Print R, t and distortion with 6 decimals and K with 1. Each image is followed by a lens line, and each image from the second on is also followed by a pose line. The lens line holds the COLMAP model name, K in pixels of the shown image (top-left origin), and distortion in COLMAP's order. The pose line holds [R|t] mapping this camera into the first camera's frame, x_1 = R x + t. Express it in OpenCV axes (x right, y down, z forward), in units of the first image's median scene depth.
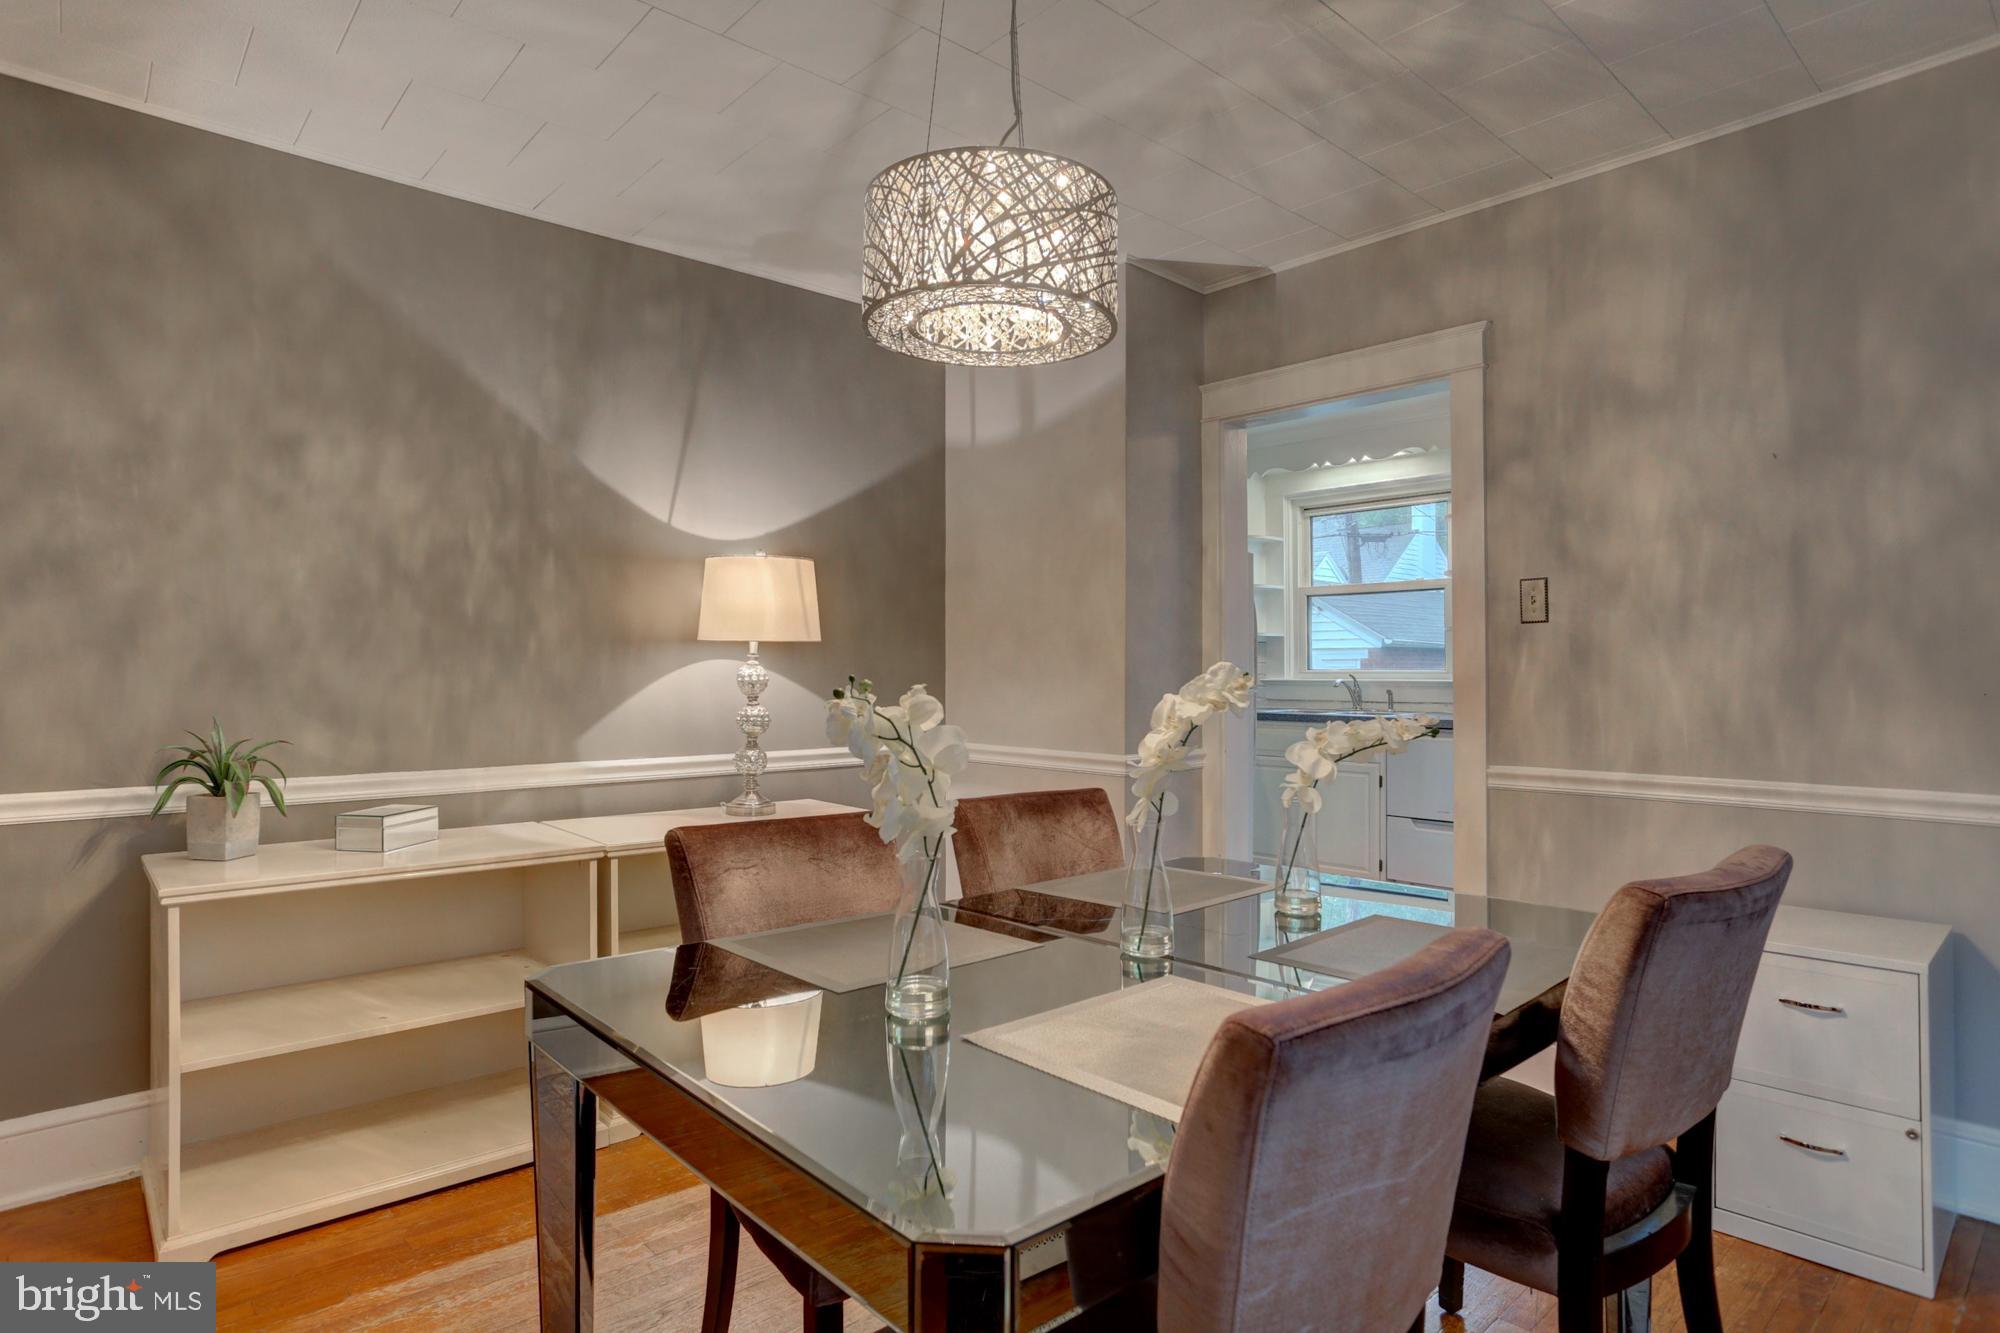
lens RADIAL K [[1086.0, 0, 1027.7], [0, 1086.0, 661.7], [0, 0, 1]] dist [-0.023904, 0.002664]
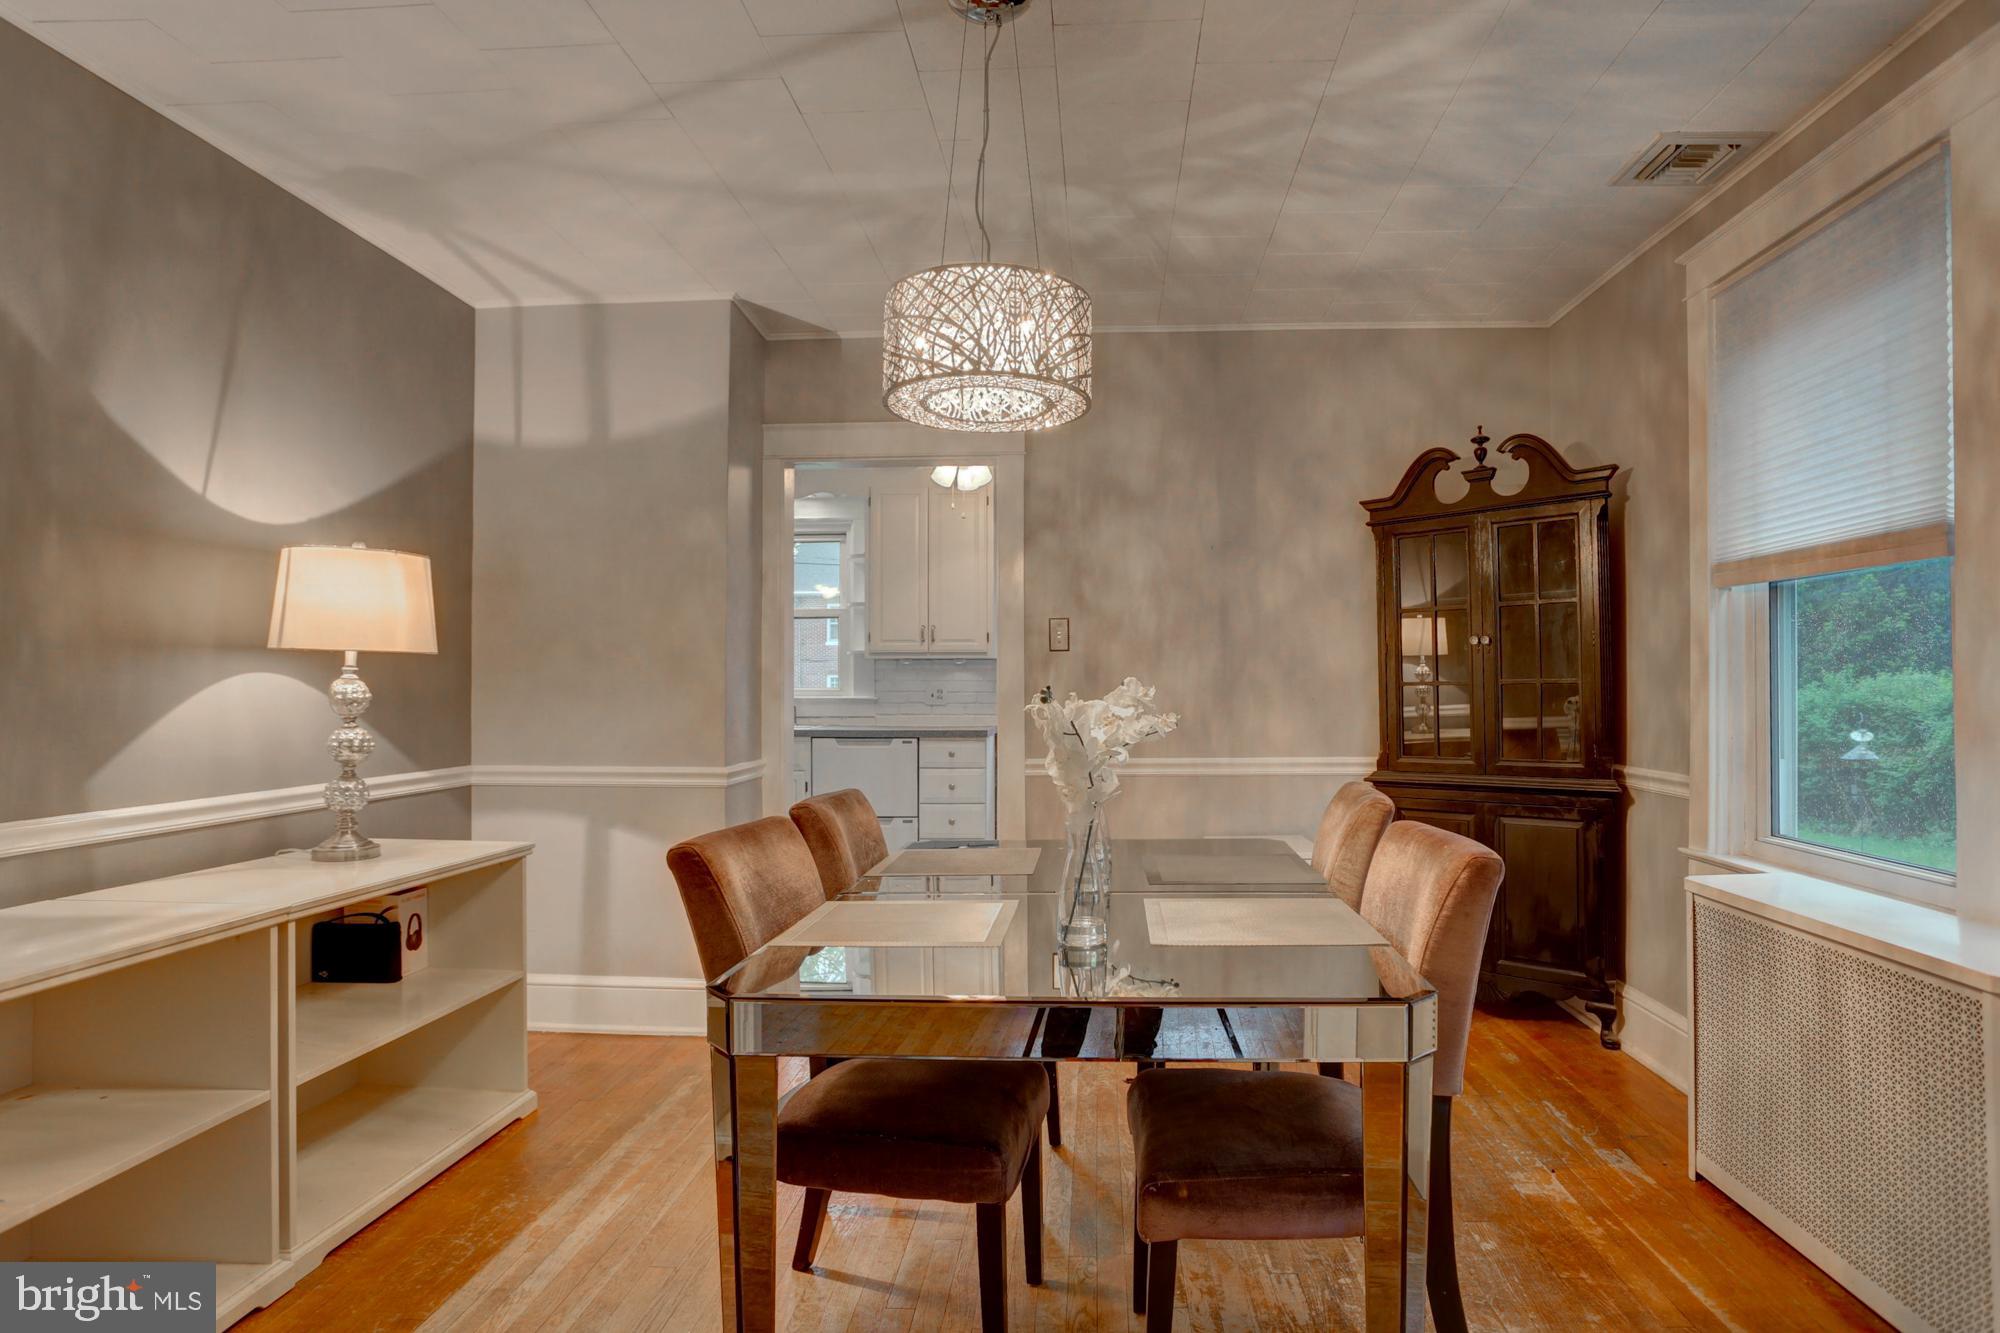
lens RADIAL K [[1054.7, 0, 1063.6], [0, 1054.7, 681.0], [0, 0, 1]] dist [-0.022167, 0.013334]
pose [[0.717821, 0.003497, 0.696219, -0.447845], [-0.002670, 0.999994, -0.002270, 0.004798], [-0.696223, -0.000230, 0.717826, 0.047065]]
